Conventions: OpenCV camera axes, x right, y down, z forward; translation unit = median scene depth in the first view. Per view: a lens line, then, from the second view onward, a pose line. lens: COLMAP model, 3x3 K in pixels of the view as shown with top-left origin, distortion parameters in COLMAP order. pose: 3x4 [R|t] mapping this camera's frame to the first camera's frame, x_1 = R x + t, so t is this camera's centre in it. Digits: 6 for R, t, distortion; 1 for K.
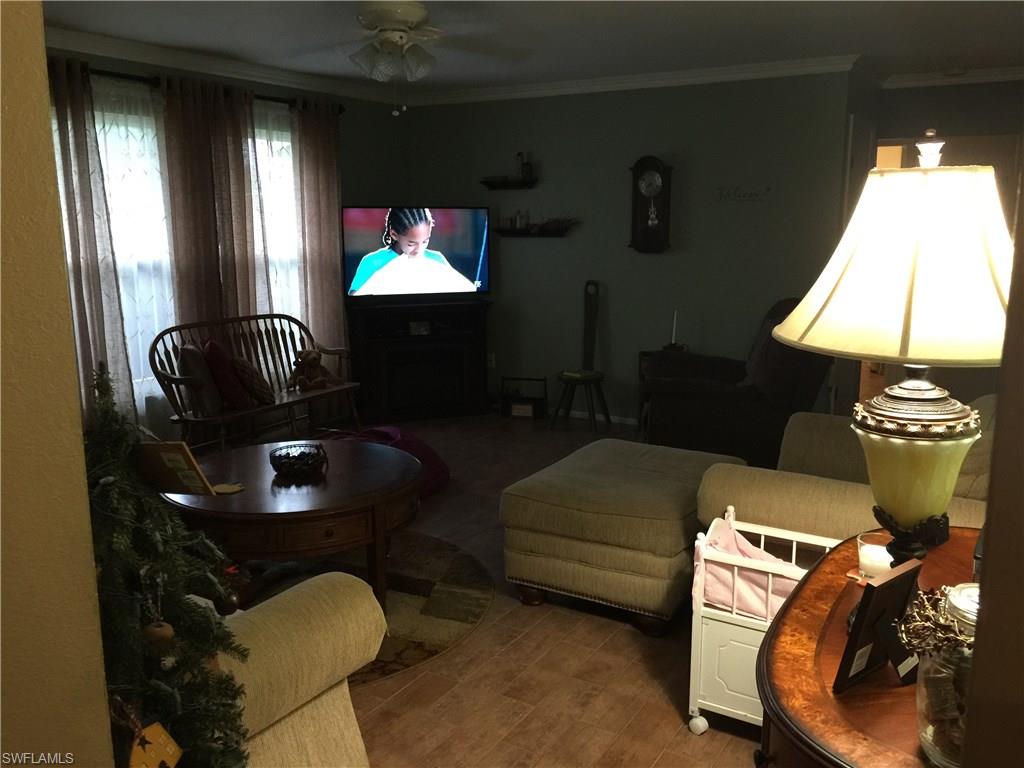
lens RADIAL K [[862.9, 0, 514.7], [0, 862.9, 379.8], [0, 0, 1]] dist [0.017006, -0.016959]
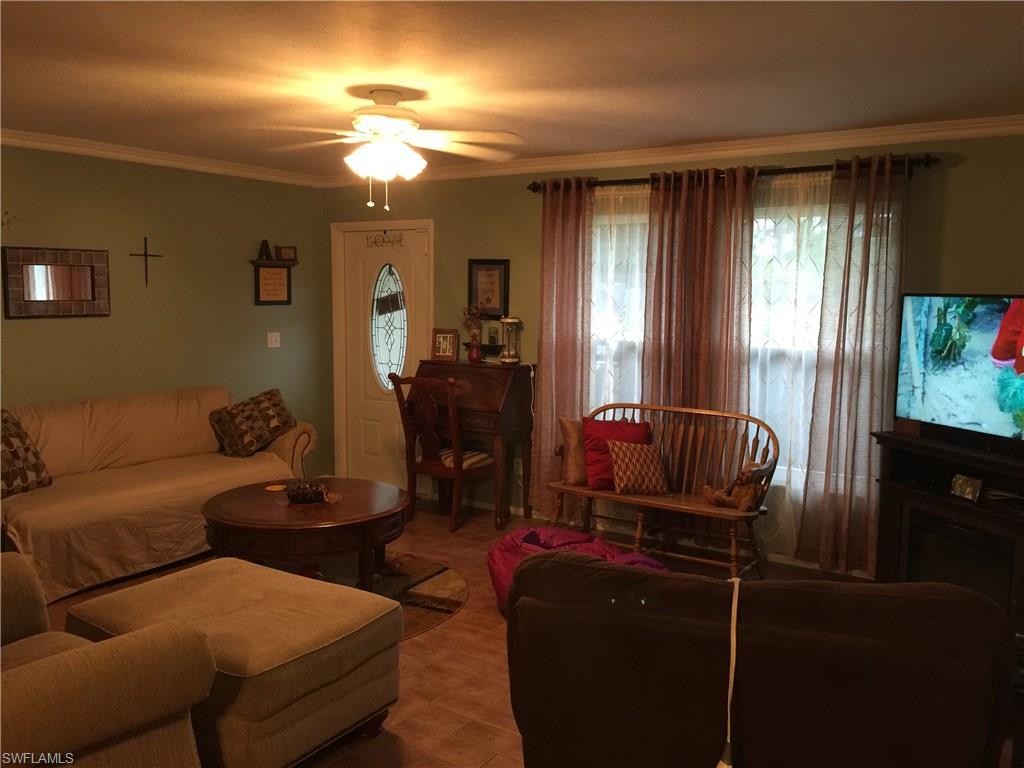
lens RADIAL K [[862.9, 0, 514.7], [0, 862.9, 379.8], [0, 0, 1]] dist [0.017006, -0.016959]
pose [[-0.011954, 0.106981, -0.994189, 0.584619], [-0.192017, 0.975510, 0.107280, -0.160733], [0.981319, 0.192183, 0.008881, 0.751670]]
